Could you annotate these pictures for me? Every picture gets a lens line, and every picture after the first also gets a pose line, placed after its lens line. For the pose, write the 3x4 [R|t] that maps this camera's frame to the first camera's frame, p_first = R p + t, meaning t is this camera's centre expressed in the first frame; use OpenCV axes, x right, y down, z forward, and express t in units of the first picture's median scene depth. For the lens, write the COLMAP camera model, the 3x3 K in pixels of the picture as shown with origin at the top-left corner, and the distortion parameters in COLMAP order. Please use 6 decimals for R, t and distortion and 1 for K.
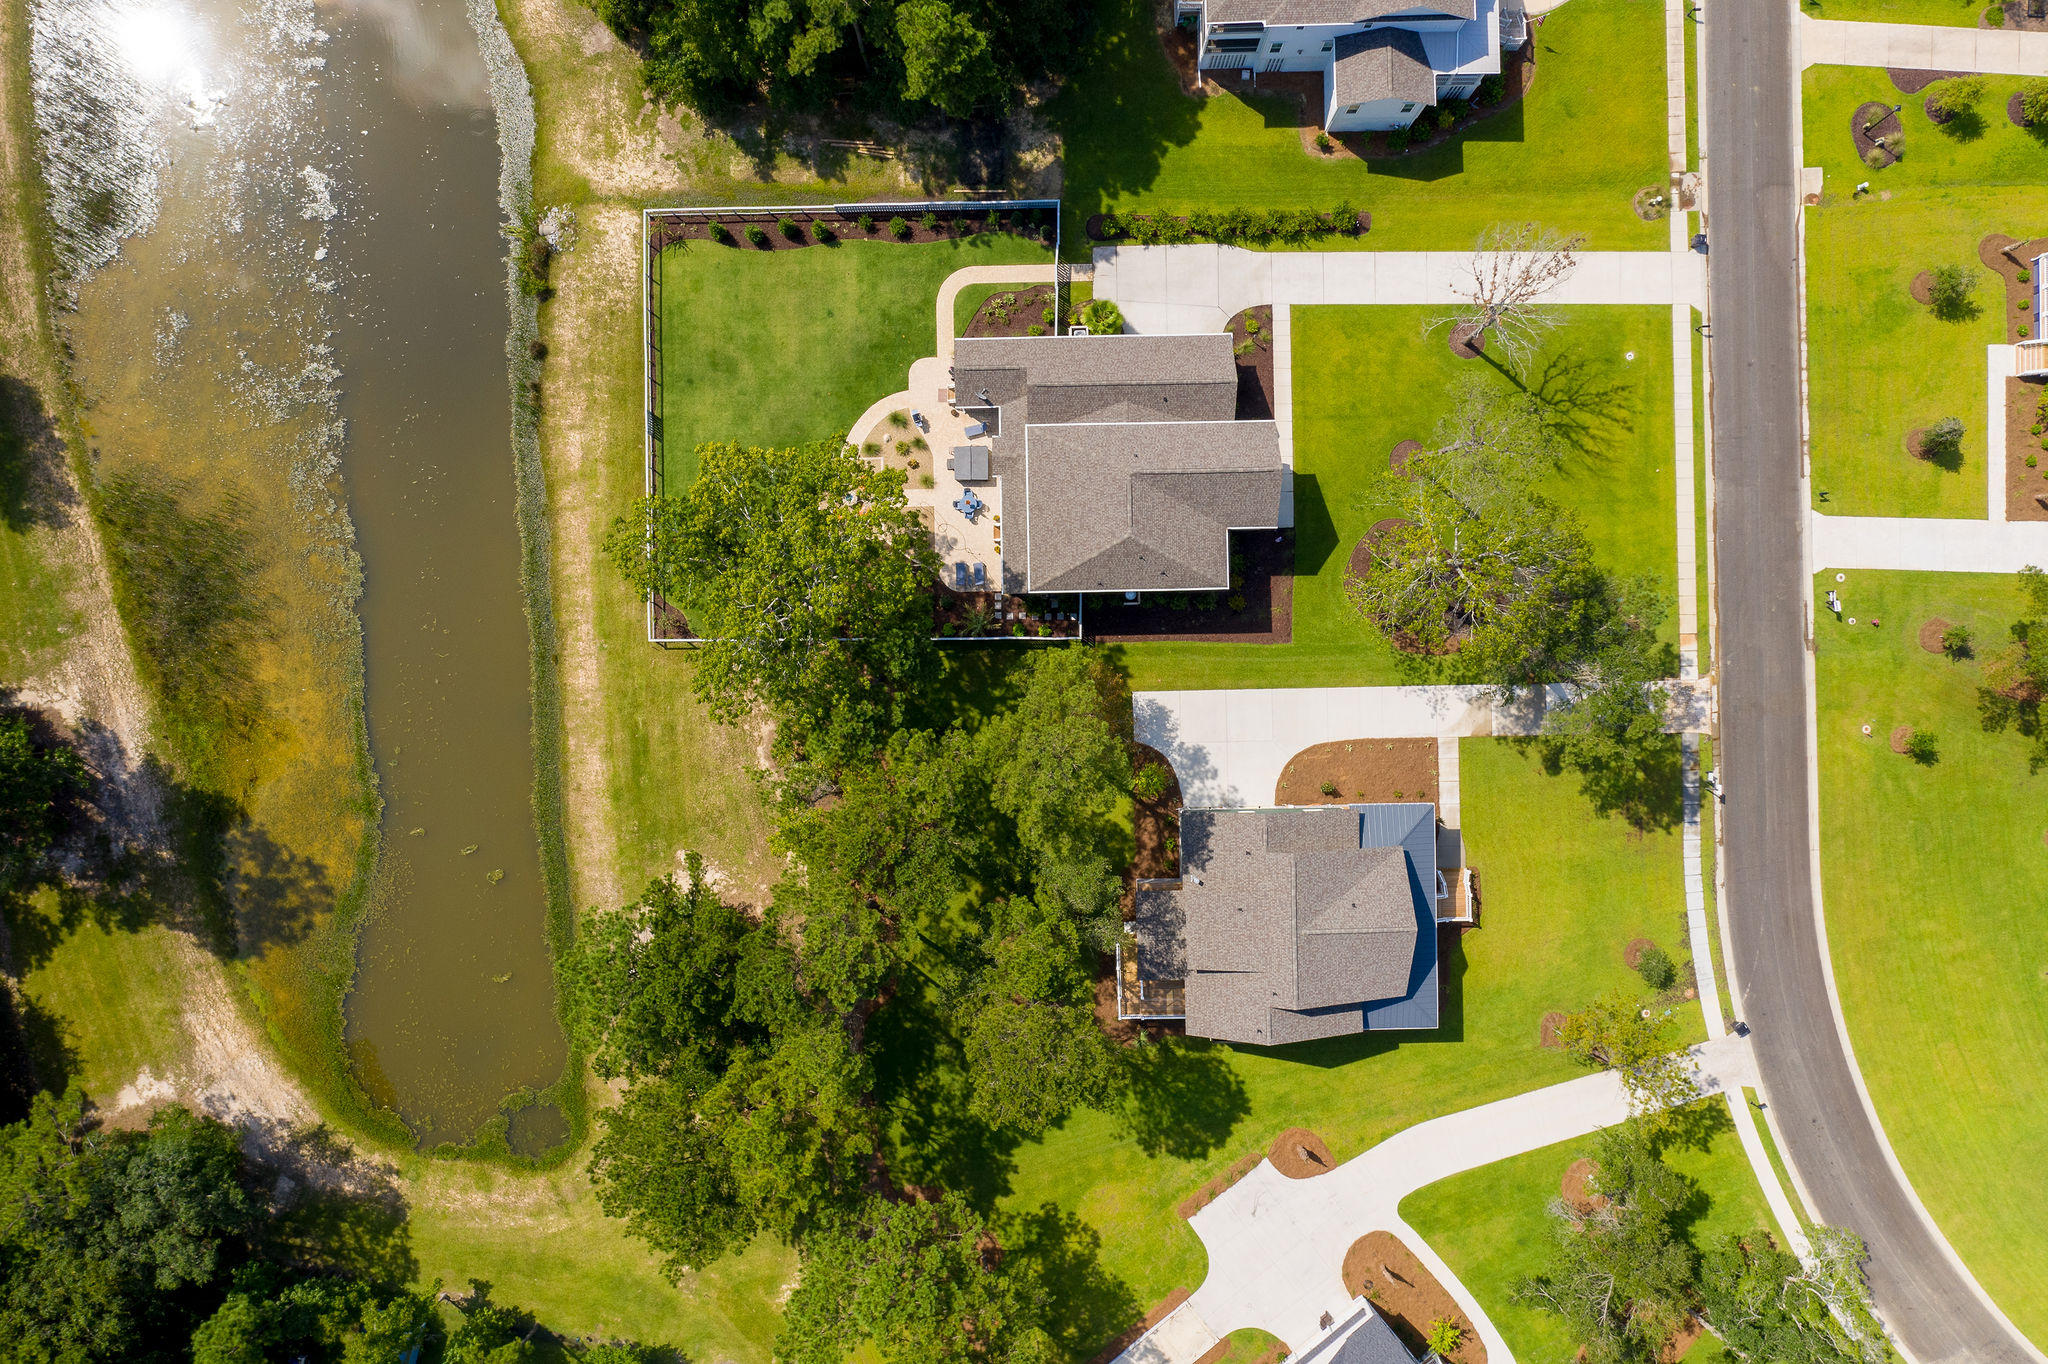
lens RADIAL K [[1643.7, 0, 1024.0], [0, 1643.7, 682.0], [0, 0, 1]] dist [-0.010853, 0.012234]
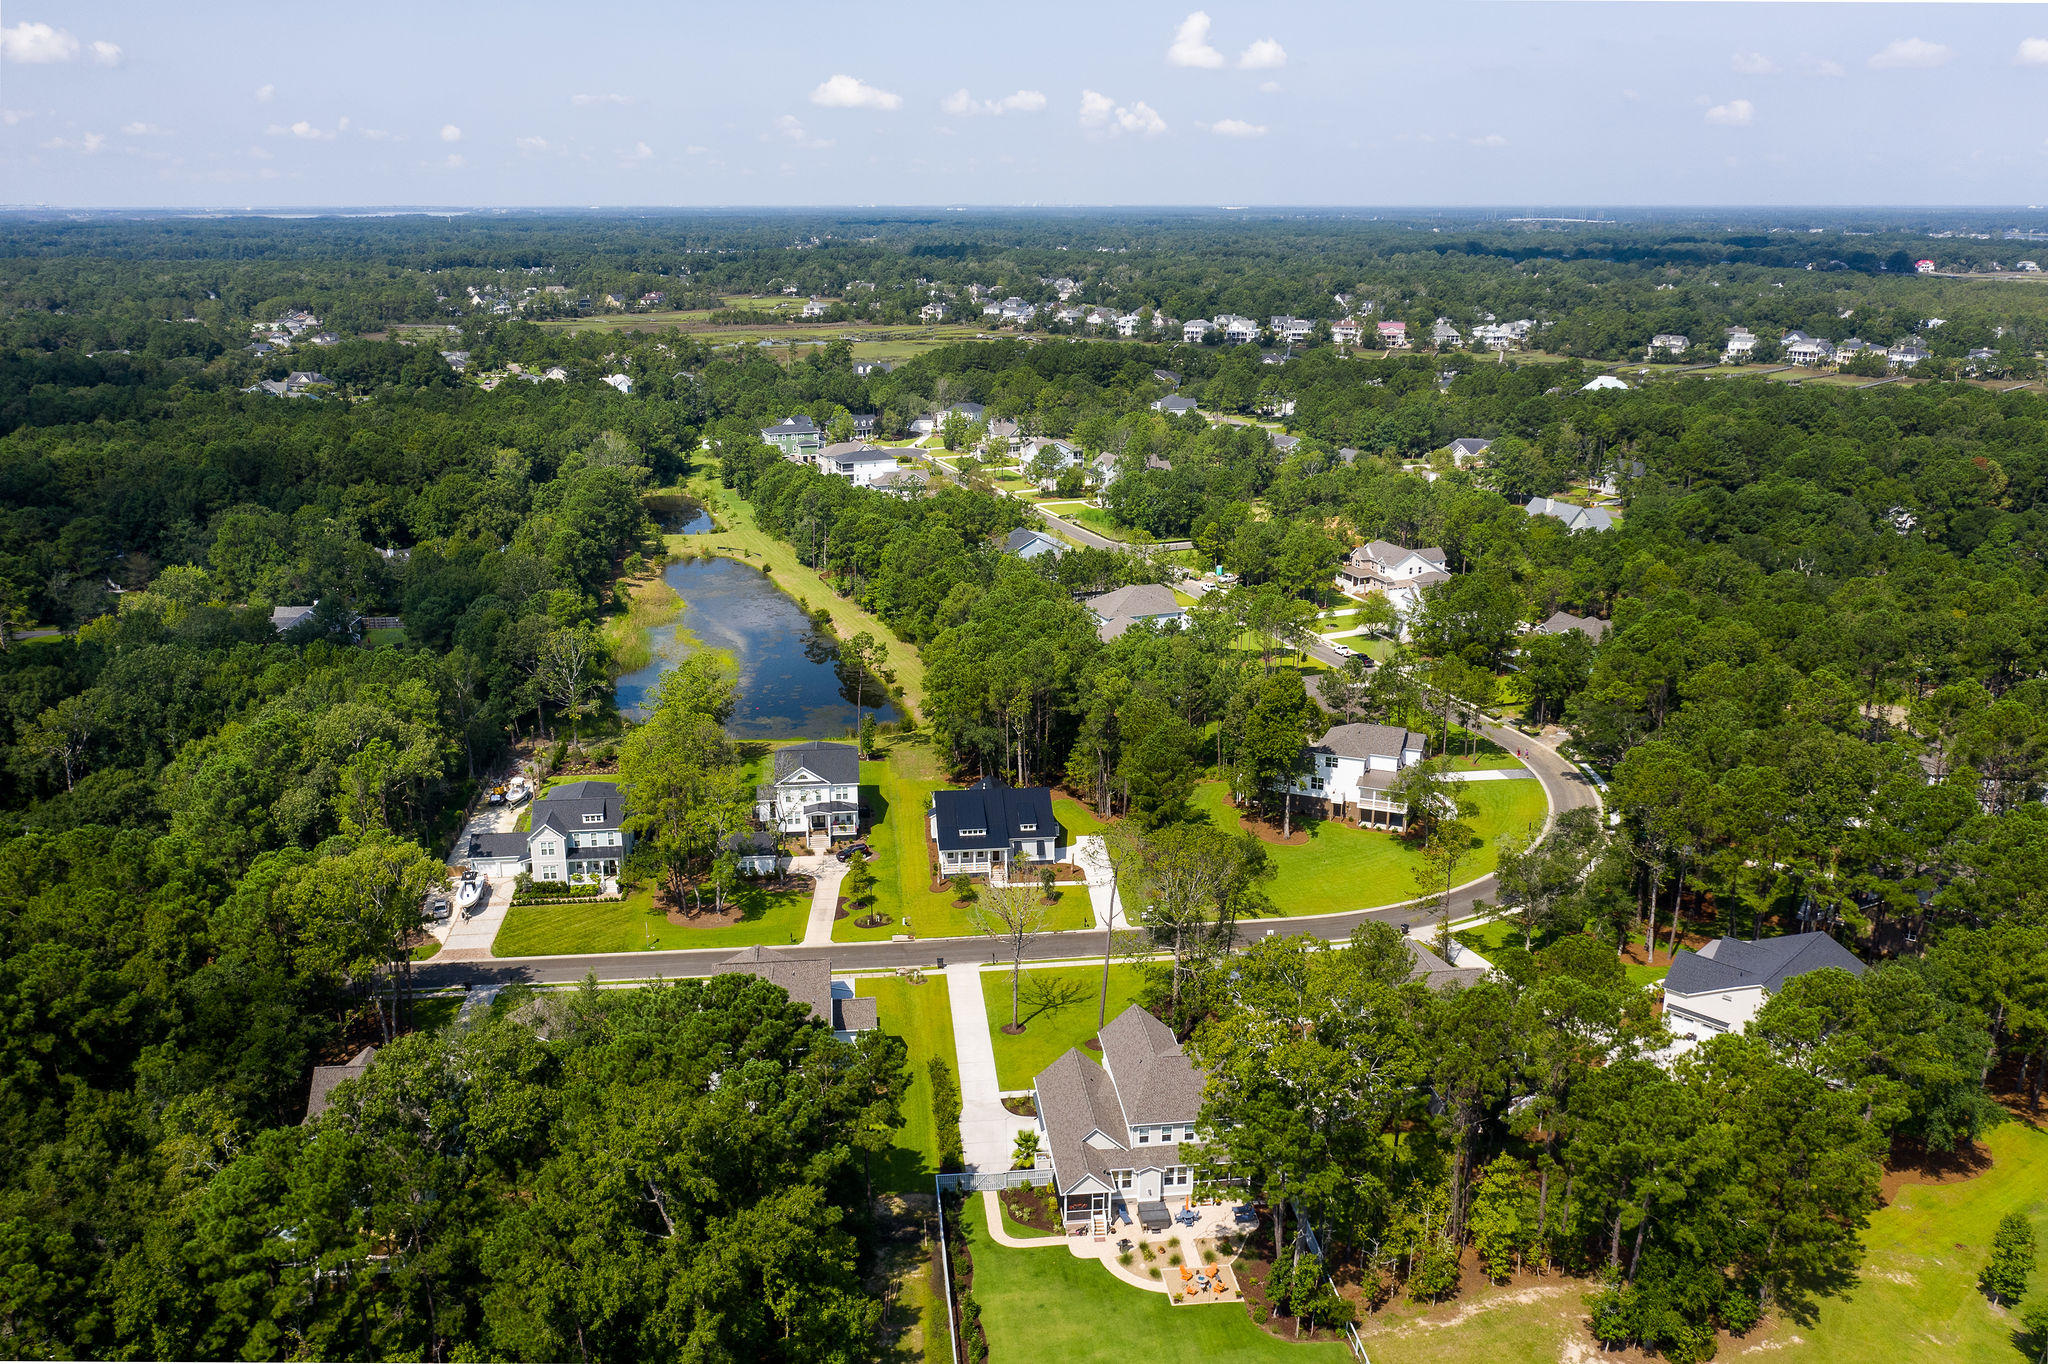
lens RADIAL K [[1643.7, 0, 1024.0], [0, 1643.7, 682.0], [0, 0, 1]] dist [-0.010853, 0.012234]
pose [[-0.095157, -0.274875, 0.956760, -1.062239], [0.995435, -0.033342, 0.089424, -0.320743], [0.007320, 0.960902, 0.276793, 0.287431]]
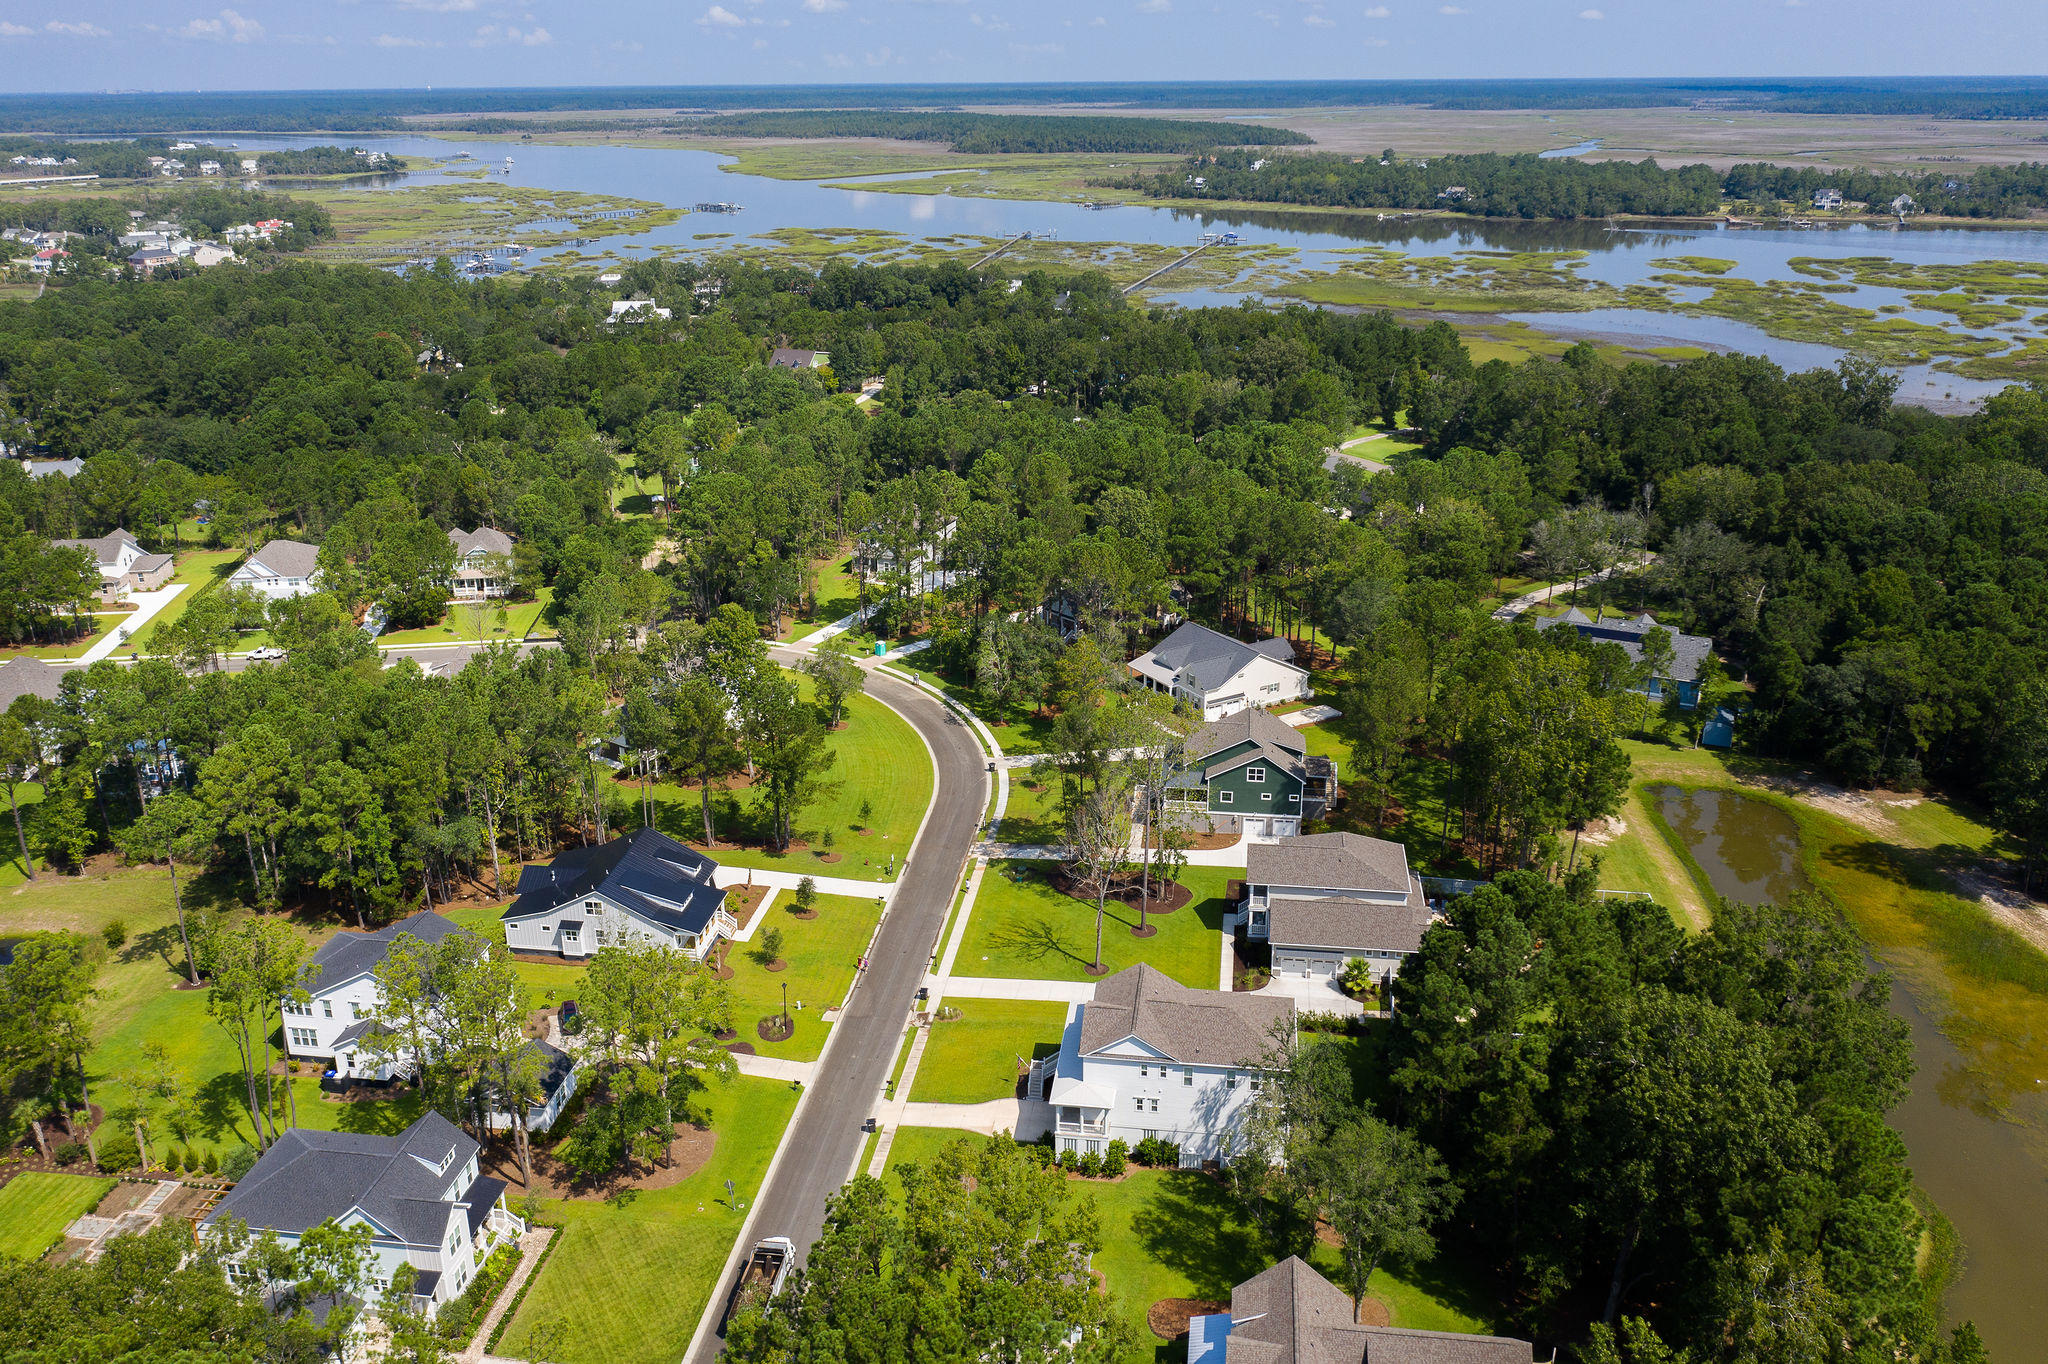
lens RADIAL K [[1630.5, 0, 1024.0], [0, 1630.5, 682.0], [0, 0, 1]] dist [-0.001840, -0.003645]
pose [[-0.987993, -0.040589, 0.149069, 0.129648], [0.153787, -0.350710, 0.923771, -1.441069], [0.014785, 0.935604, 0.352741, 0.261711]]
